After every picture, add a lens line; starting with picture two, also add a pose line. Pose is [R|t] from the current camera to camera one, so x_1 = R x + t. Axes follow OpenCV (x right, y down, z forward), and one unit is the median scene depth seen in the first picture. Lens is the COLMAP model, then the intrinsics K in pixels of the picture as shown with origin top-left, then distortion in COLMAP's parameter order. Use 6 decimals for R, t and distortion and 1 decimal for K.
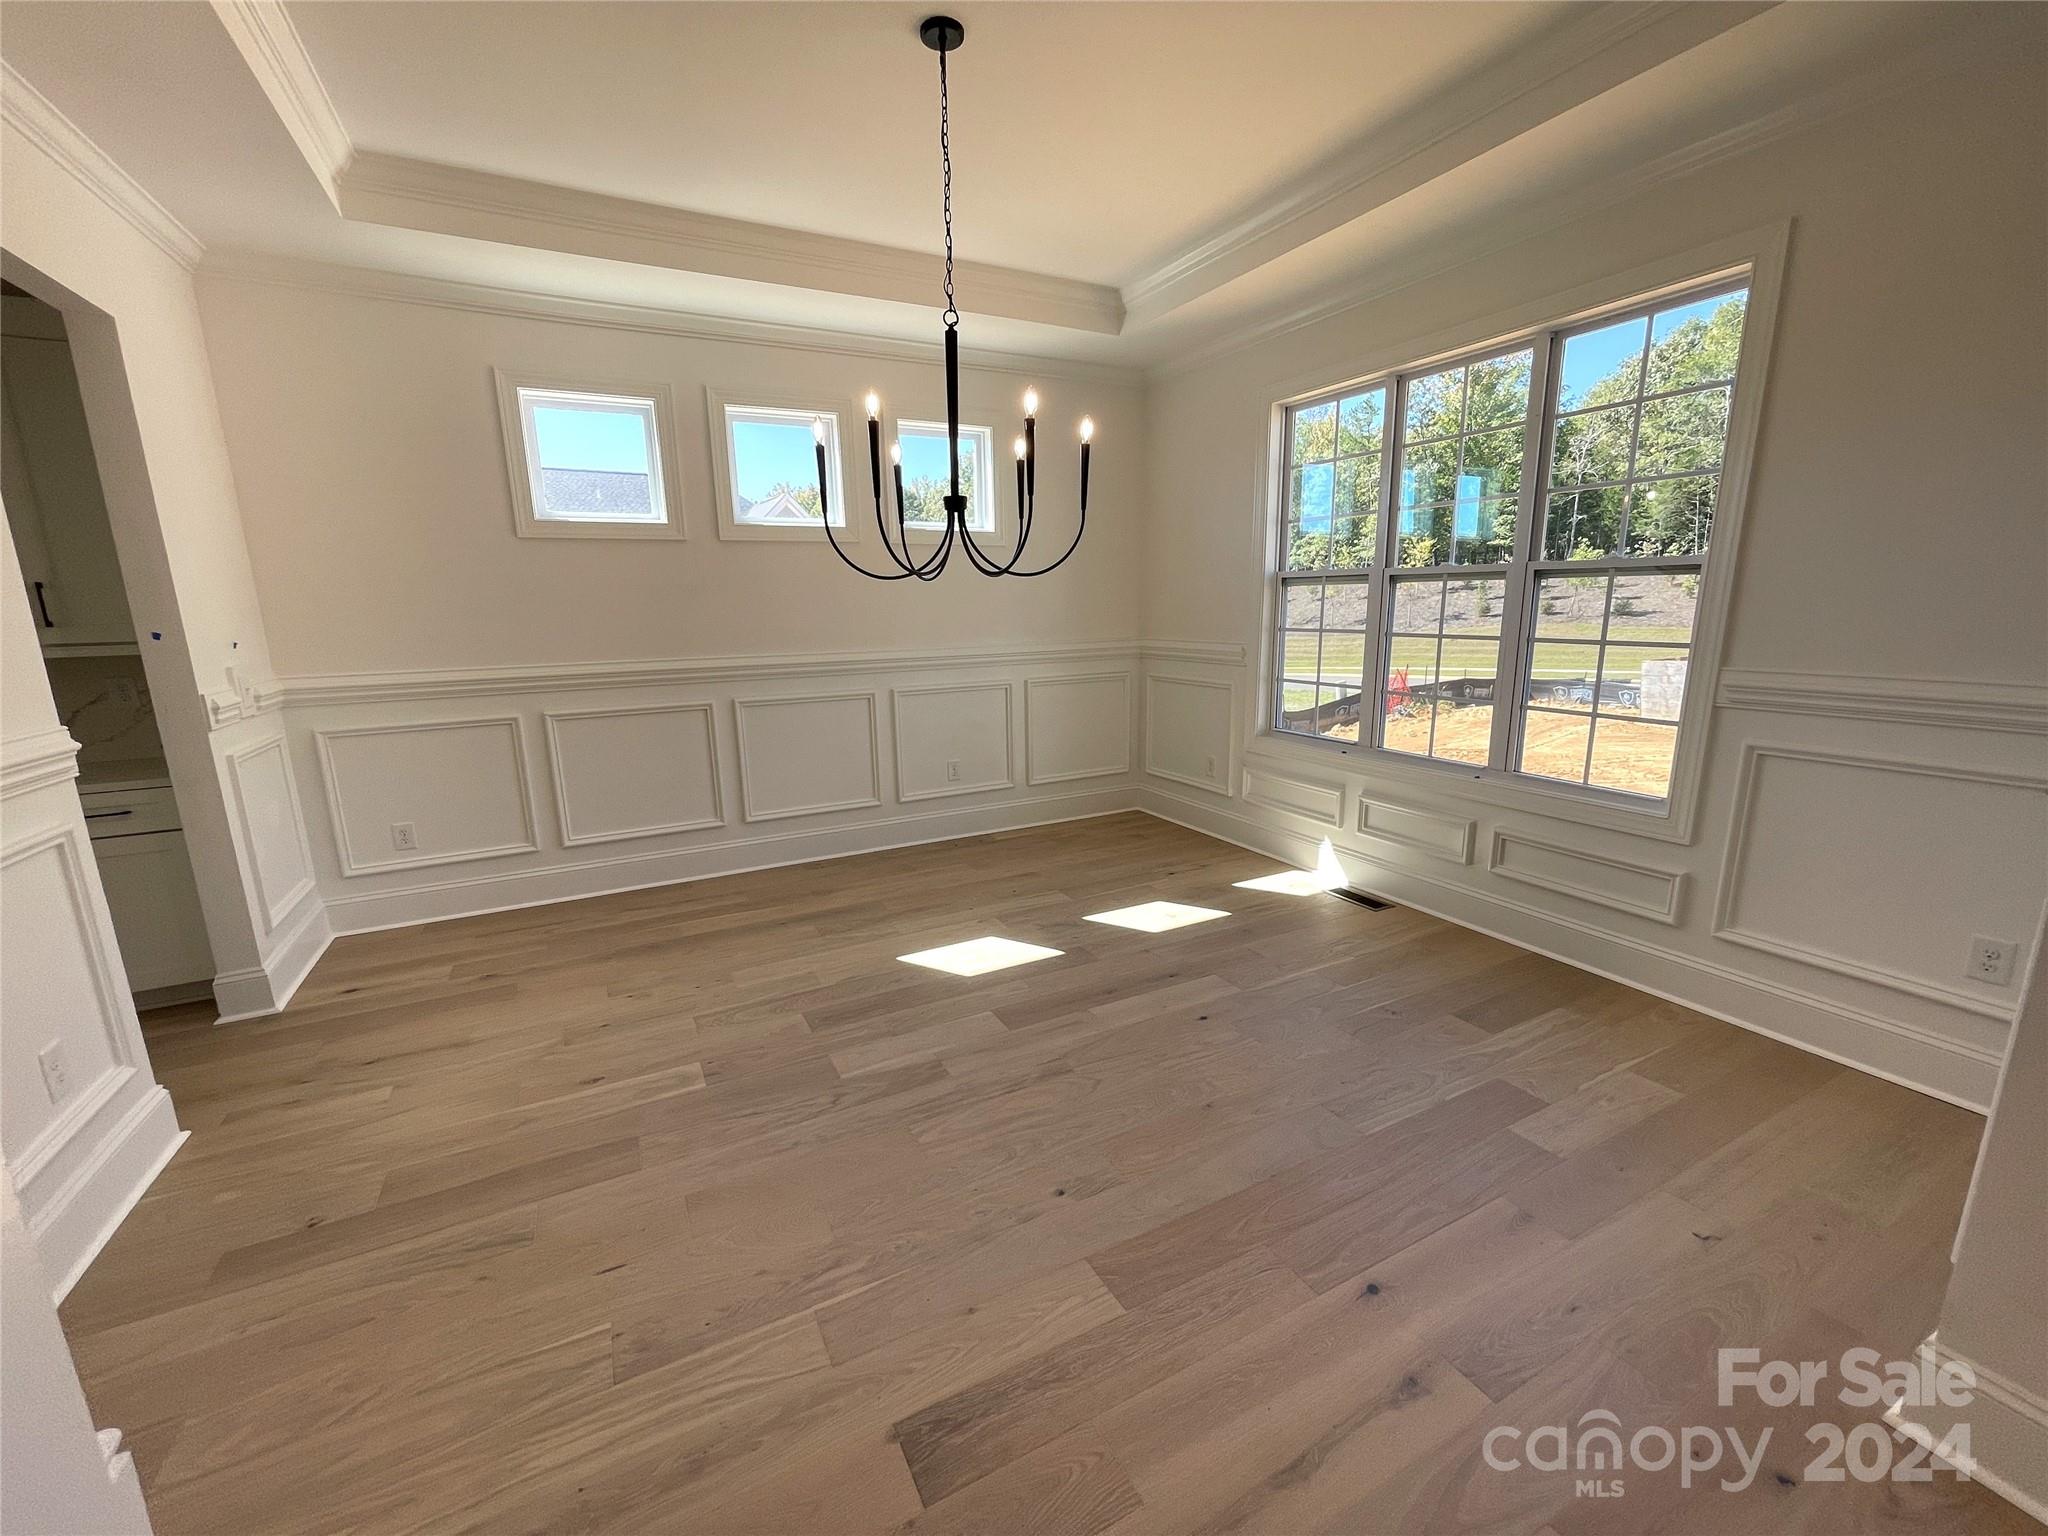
lens RADIAL K [[826.6, 0, 1019.4], [0, 826.6, 773.7], [0, 0, 1]] dist [0.000152, 0.000683]
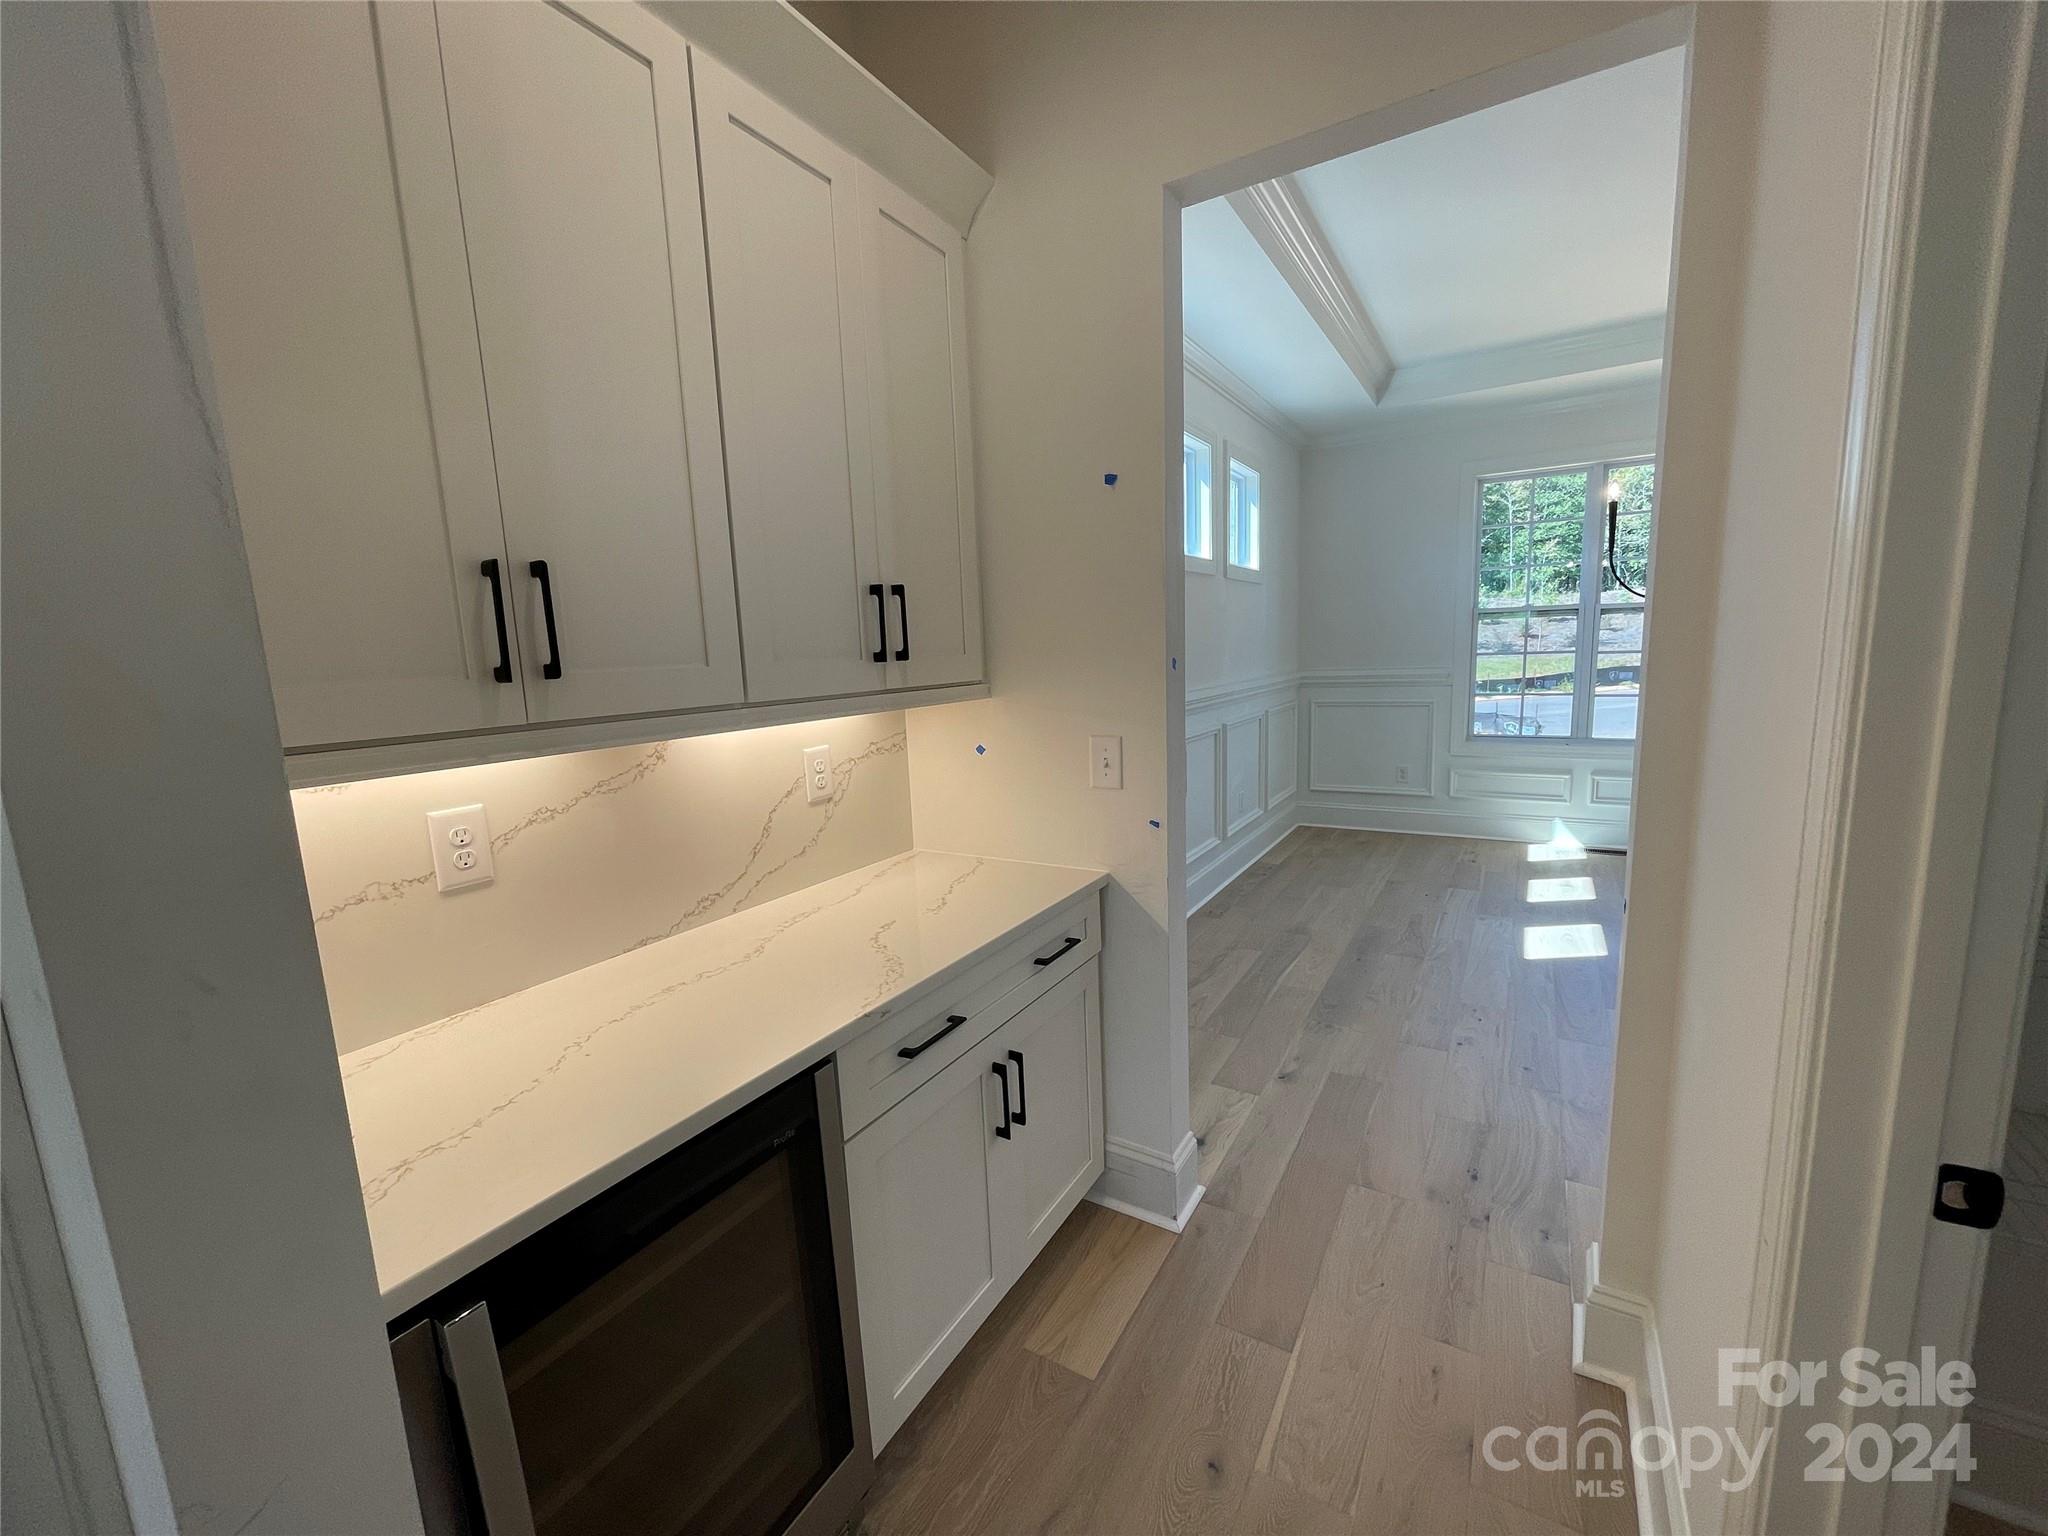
lens RADIAL K [[826.6, 0, 1019.4], [0, 826.6, 773.7], [0, 0, 1]] dist [0.000152, 0.000683]
pose [[0.859498, -0.094057, 0.502411, -0.994746], [0.130530, 0.990722, -0.037828, -0.043042], [-0.494192, 0.098093, 0.863801, 0.319488]]
